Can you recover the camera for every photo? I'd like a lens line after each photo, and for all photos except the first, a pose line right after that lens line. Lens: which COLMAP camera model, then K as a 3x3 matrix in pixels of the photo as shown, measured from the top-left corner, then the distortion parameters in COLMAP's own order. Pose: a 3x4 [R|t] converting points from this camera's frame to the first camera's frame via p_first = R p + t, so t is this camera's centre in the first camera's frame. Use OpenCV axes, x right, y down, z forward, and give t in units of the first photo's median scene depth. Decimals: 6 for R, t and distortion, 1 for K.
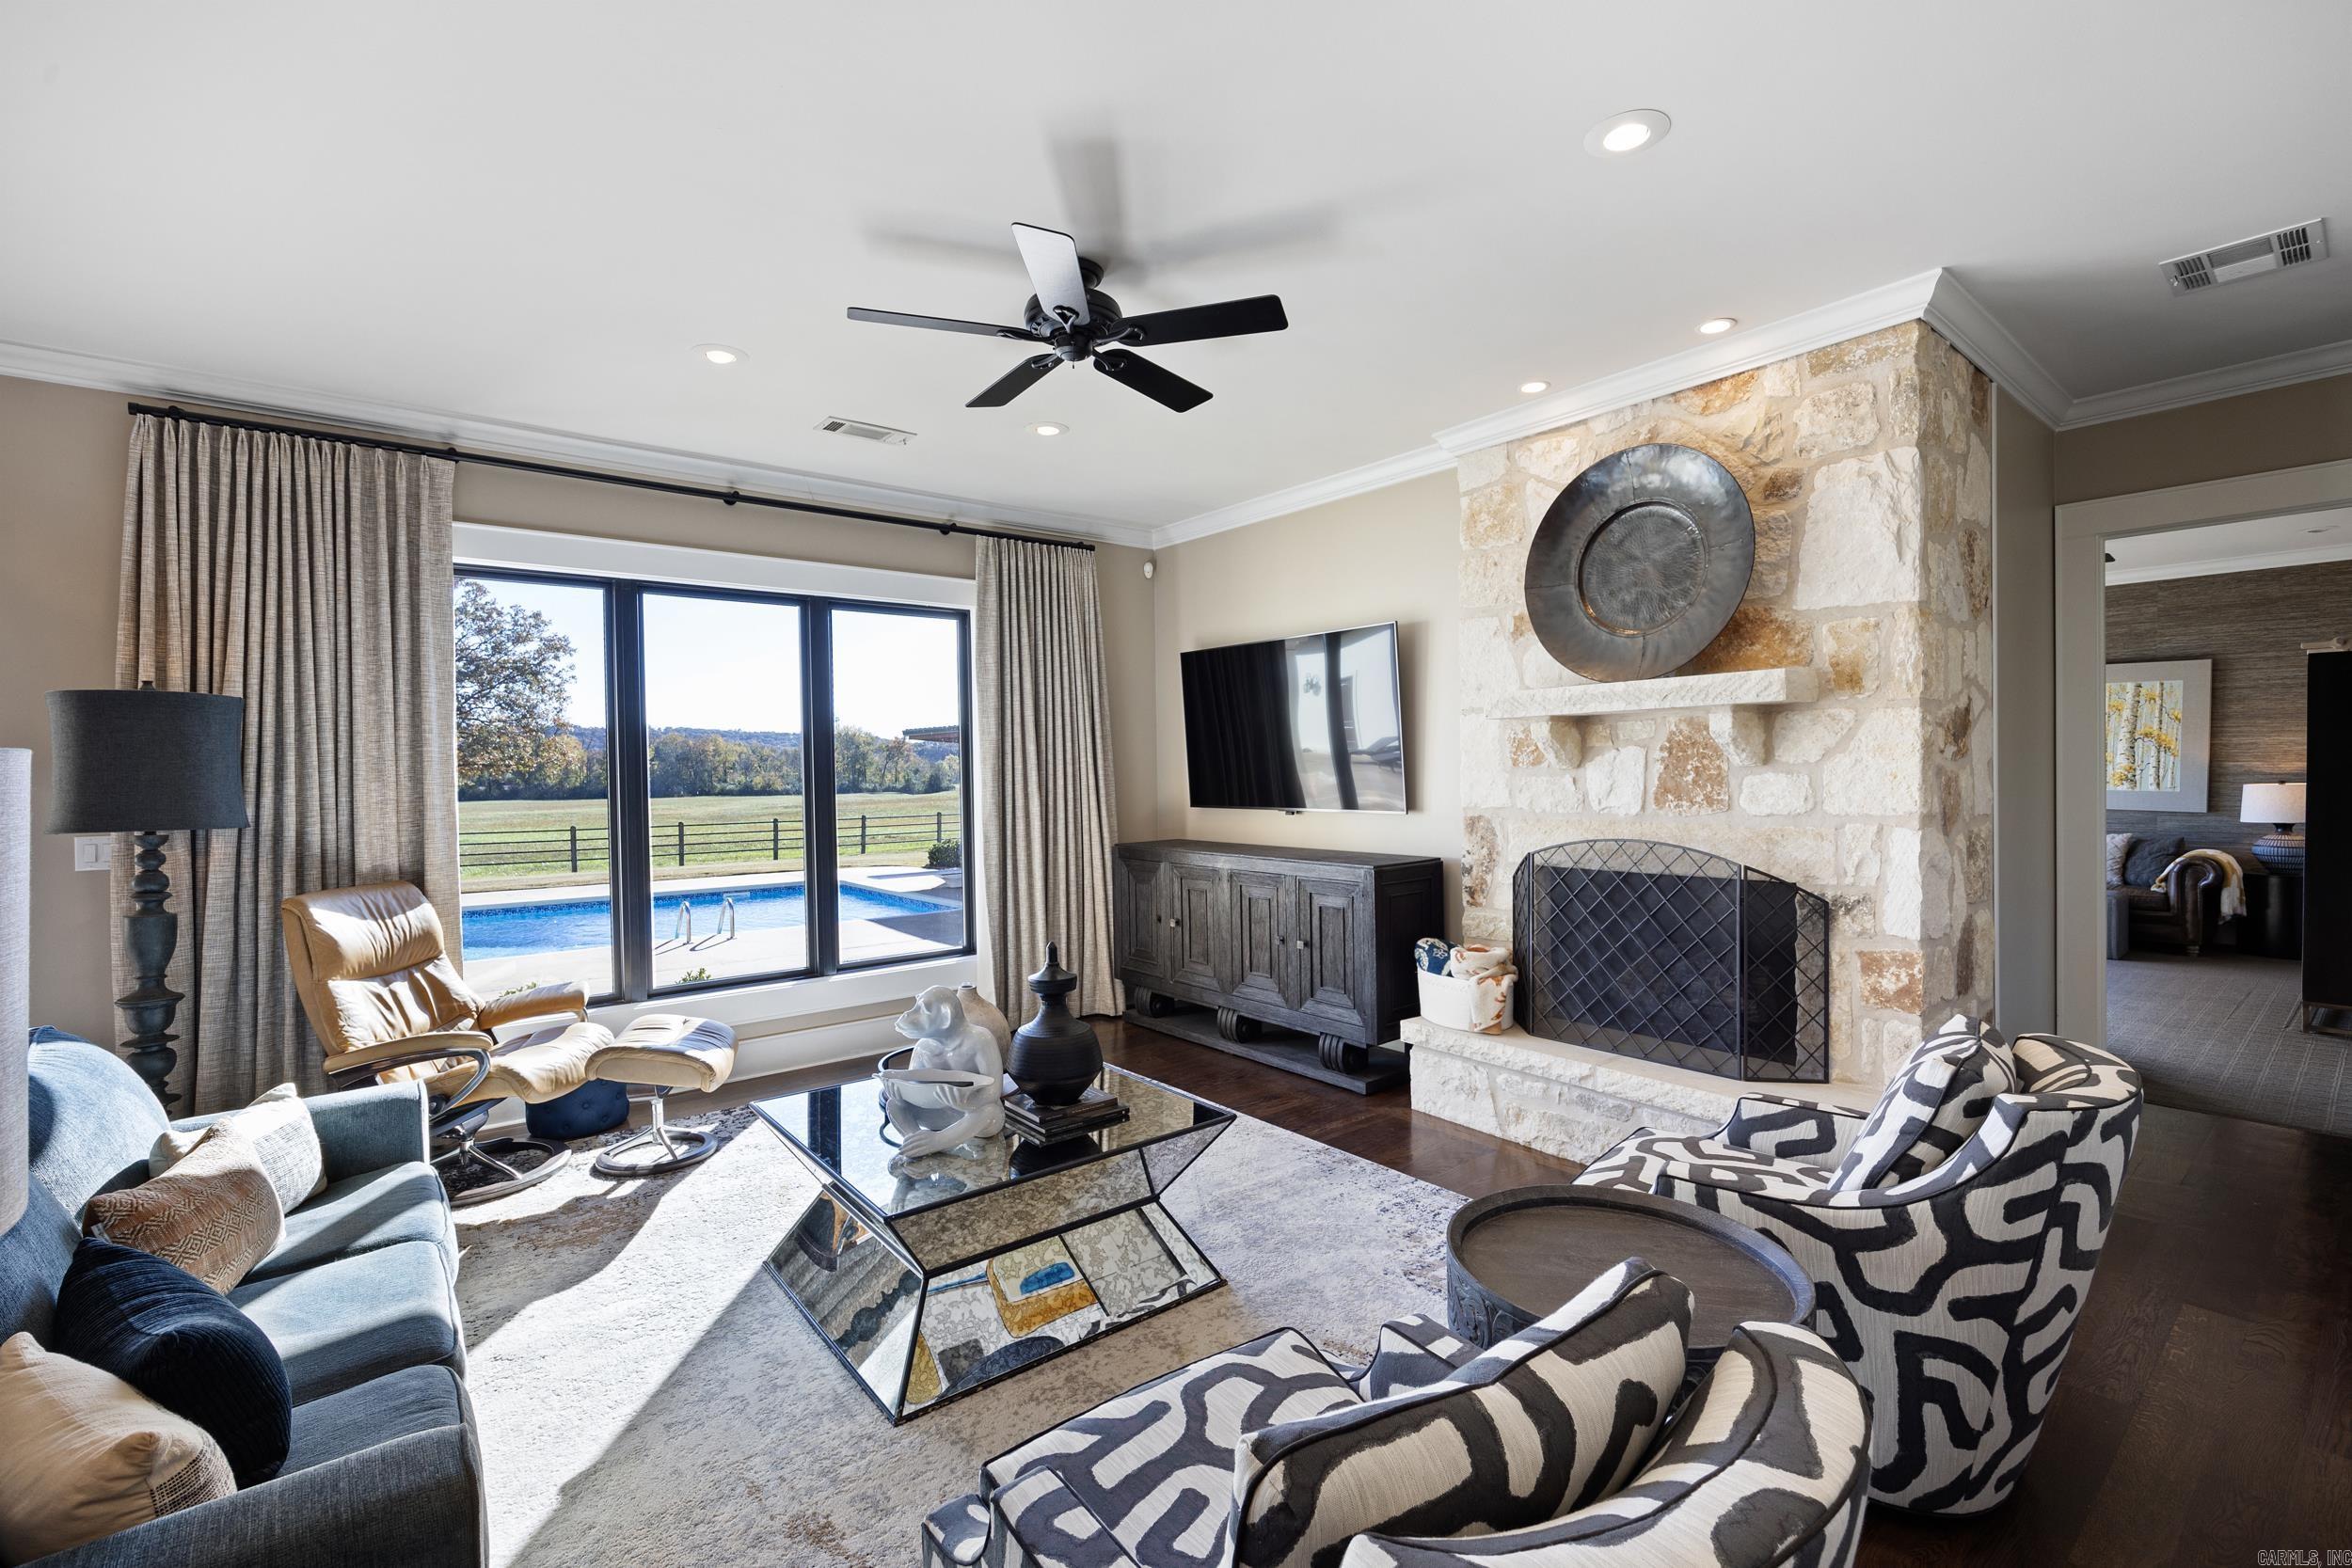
lens RADIAL K [[1042.5, 0, 1179.9], [0, 1042.5, 792.5], [0, 0, 1]] dist [-0.020243, -0.000120]
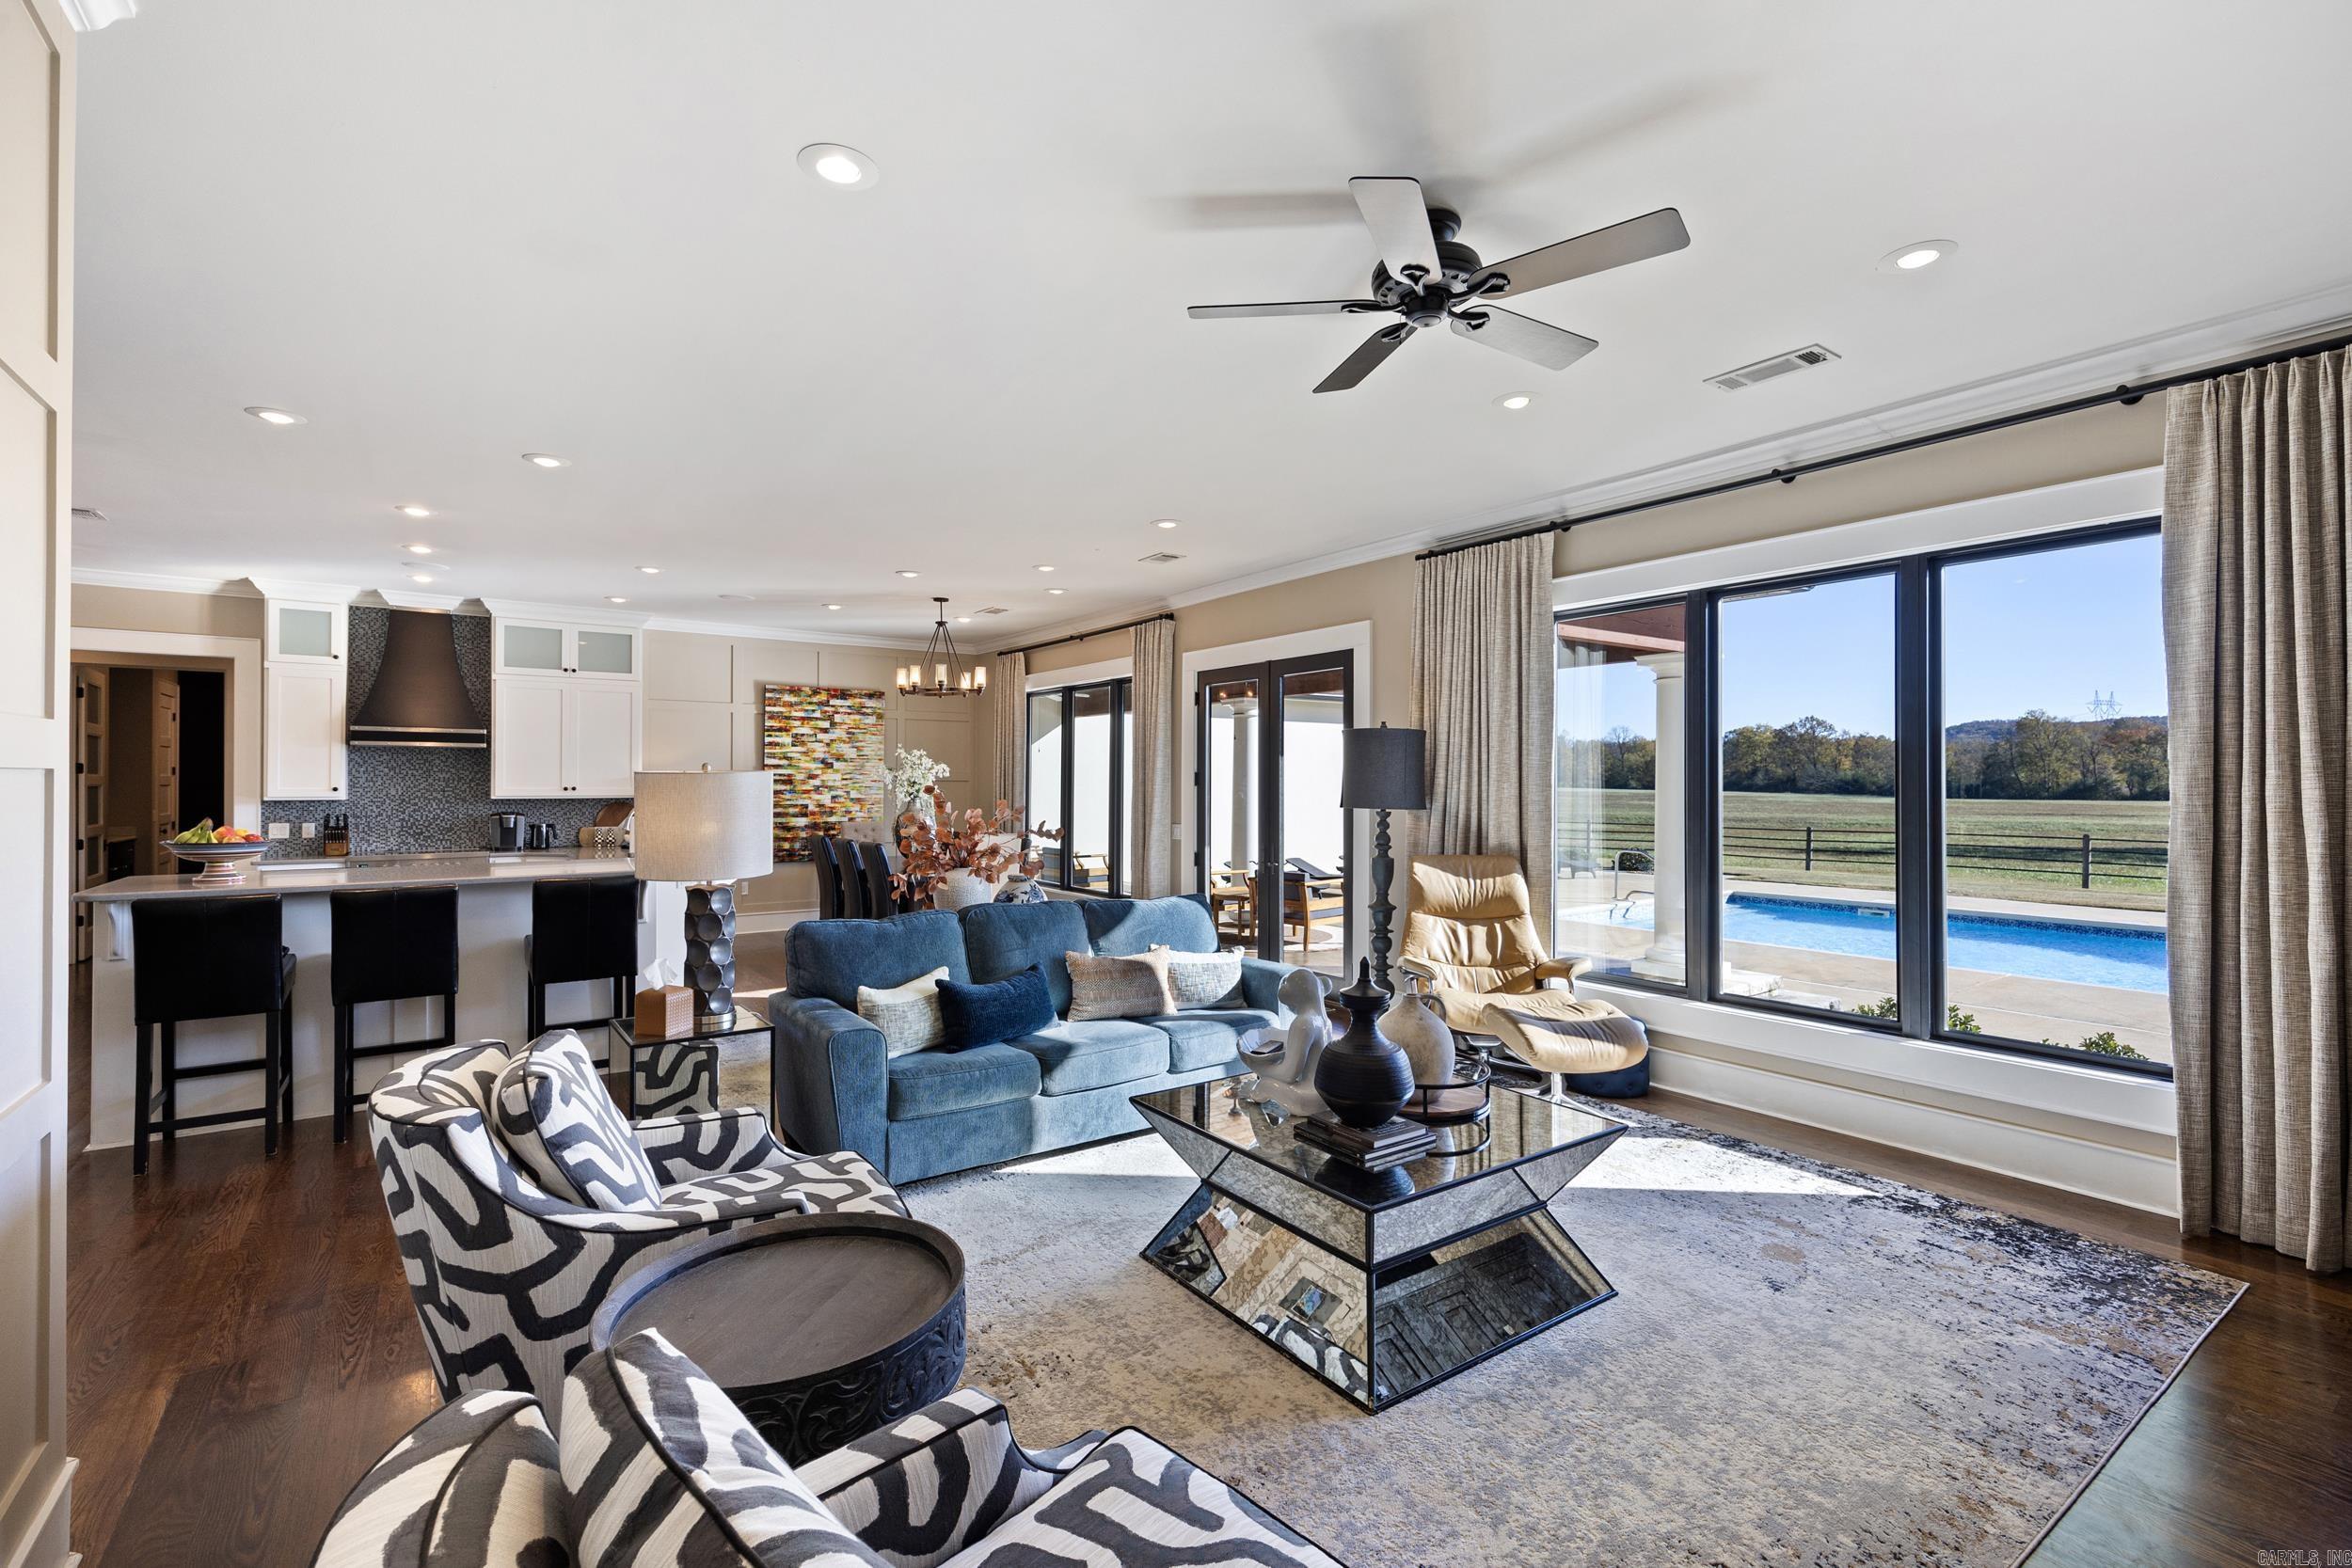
lens RADIAL K [[1042.5, 0, 1179.9], [0, 1042.5, 792.5], [0, 0, 1]] dist [-0.020243, -0.000120]
pose [[-0.083827, 0.024157, -0.996187, 0.654428], [-0.010802, 0.999625, 0.025149, -0.028242], [0.996422, 0.012869, -0.083535, 0.689530]]
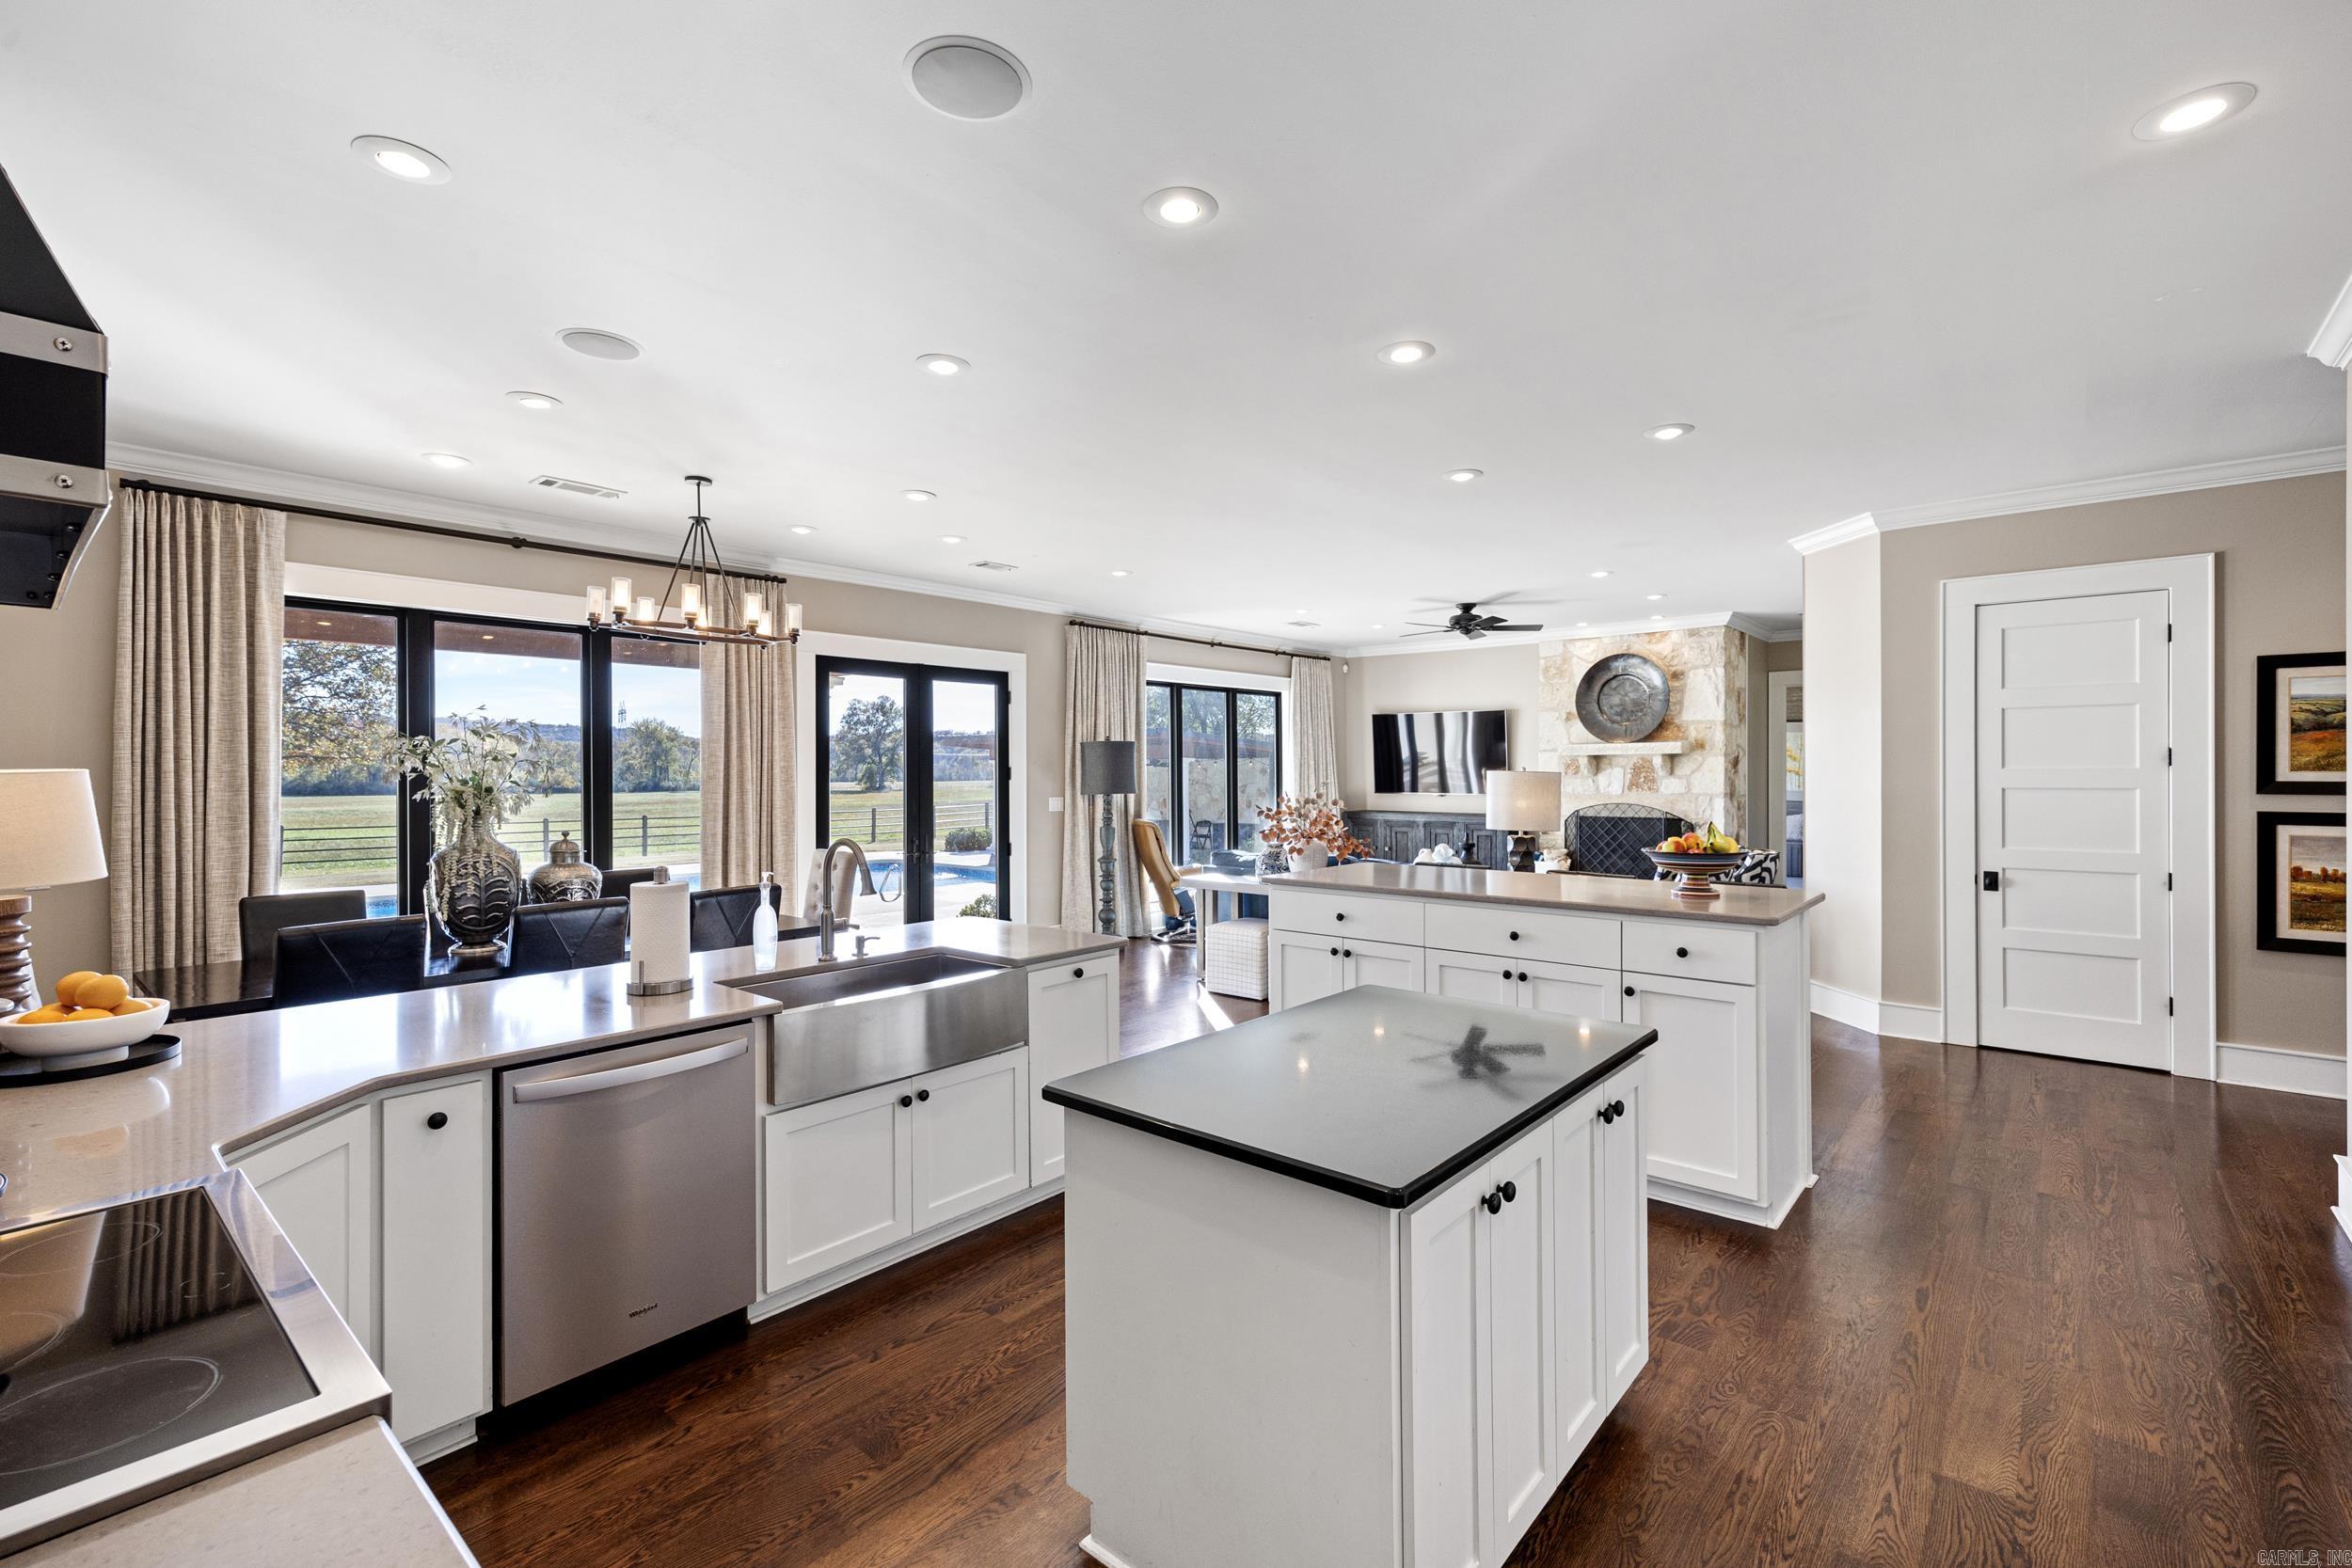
lens RADIAL K [[1032.7, 0, 1176.0], [0, 1032.7, 784.0], [0, 0, 1]] dist [-0.017238, -0.000027]
pose [[0.986374, 0.008375, 0.164304, -1.106902], [-0.006884, 0.999930, -0.009644, 0.029264], [-0.164373, 0.008381, 0.986363, -1.385535]]
